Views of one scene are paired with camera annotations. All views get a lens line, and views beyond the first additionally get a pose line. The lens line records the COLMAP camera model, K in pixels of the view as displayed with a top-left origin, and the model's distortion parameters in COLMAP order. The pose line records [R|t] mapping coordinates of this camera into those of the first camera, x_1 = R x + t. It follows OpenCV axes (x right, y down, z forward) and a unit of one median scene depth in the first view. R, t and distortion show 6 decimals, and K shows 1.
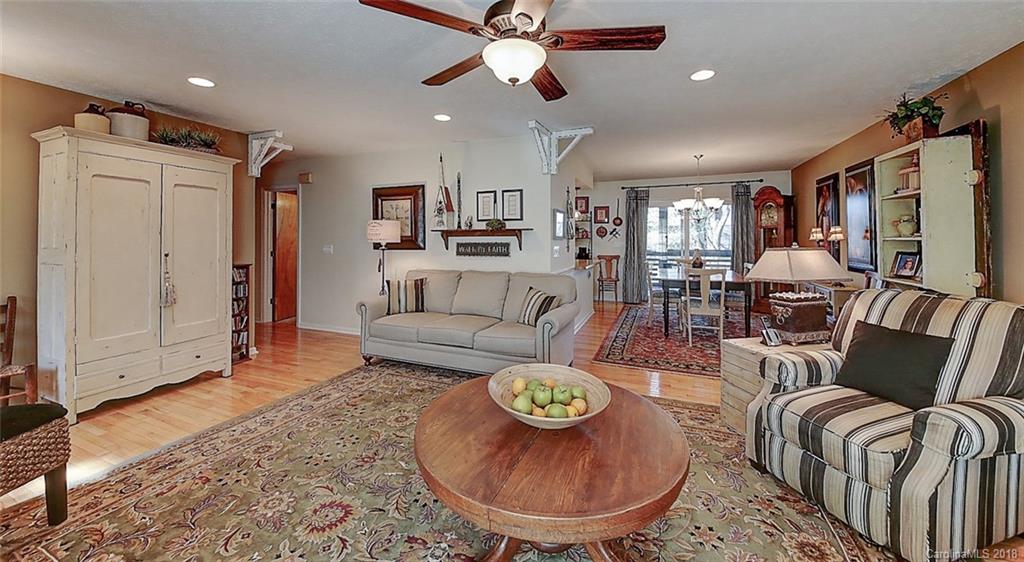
lens RADIAL K [[362.7, 0, 522.5], [0, 362.7, 233.2], [0, 0, 1]] dist [0.022798, -0.018665]
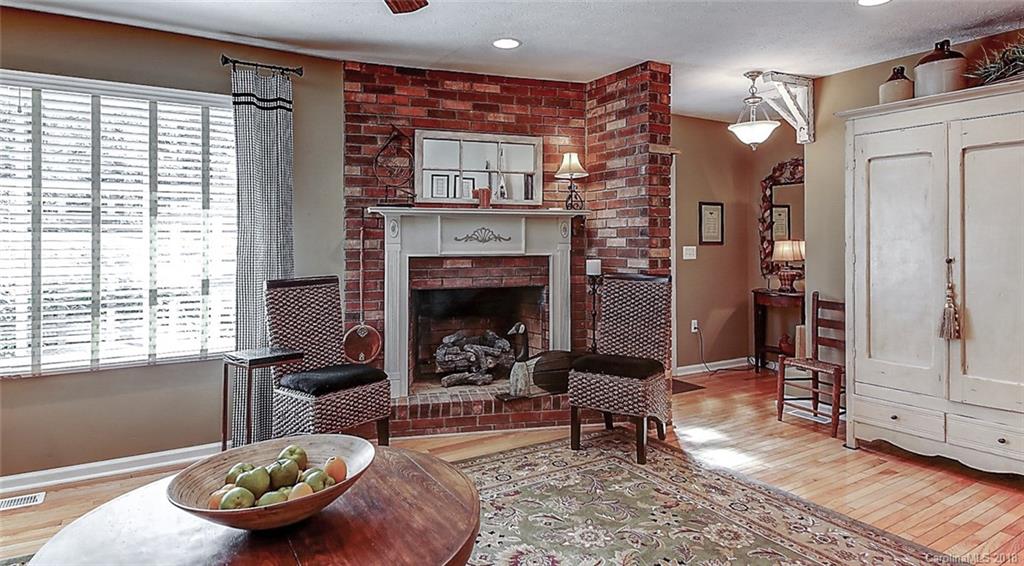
lens RADIAL K [[588.9, 0, 514.8], [0, 588.9, 236.2], [0, 0, 1]] dist [0.005844, 0.001348]
pose [[-0.594830, 0.001199, -0.803851, 0.519433], [0.014887, 0.999844, -0.009524, 0.022379], [0.803714, -0.017632, -0.594755, 1.555576]]
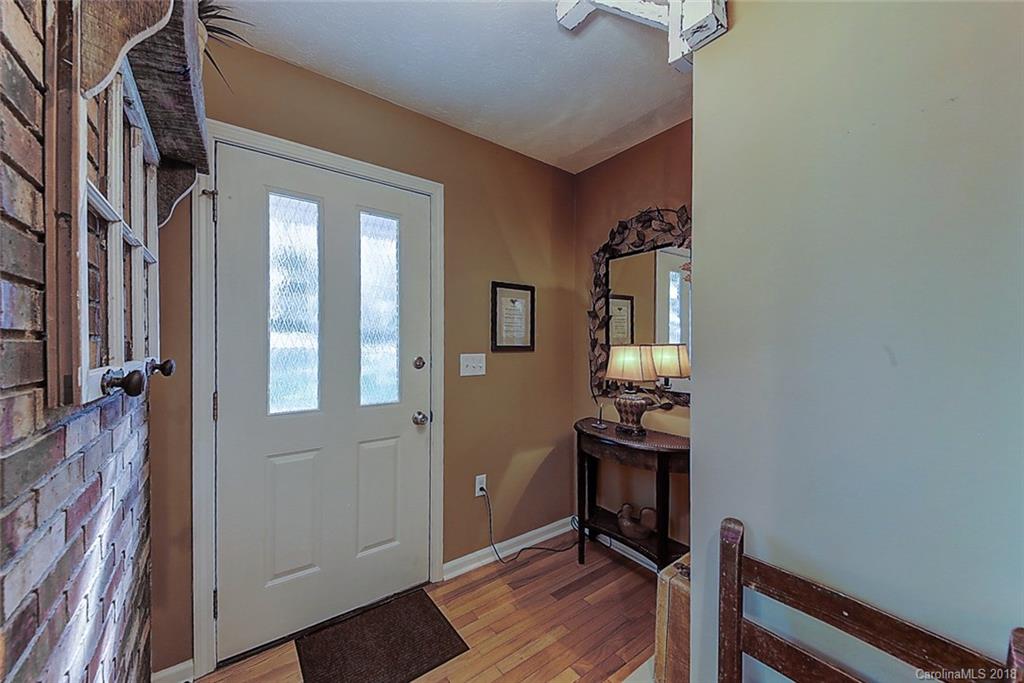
lens RADIAL K [[360.8, 0, 482.0], [0, 360.8, 346.3], [0, 0, 1]] dist [0.000408, -0.000027]
pose [[-0.542525, 0.008233, -0.839999, -1.436062], [0.008049, 0.999957, 0.004602, 0.030383], [0.840001, -0.004265, -0.542568, 1.123222]]
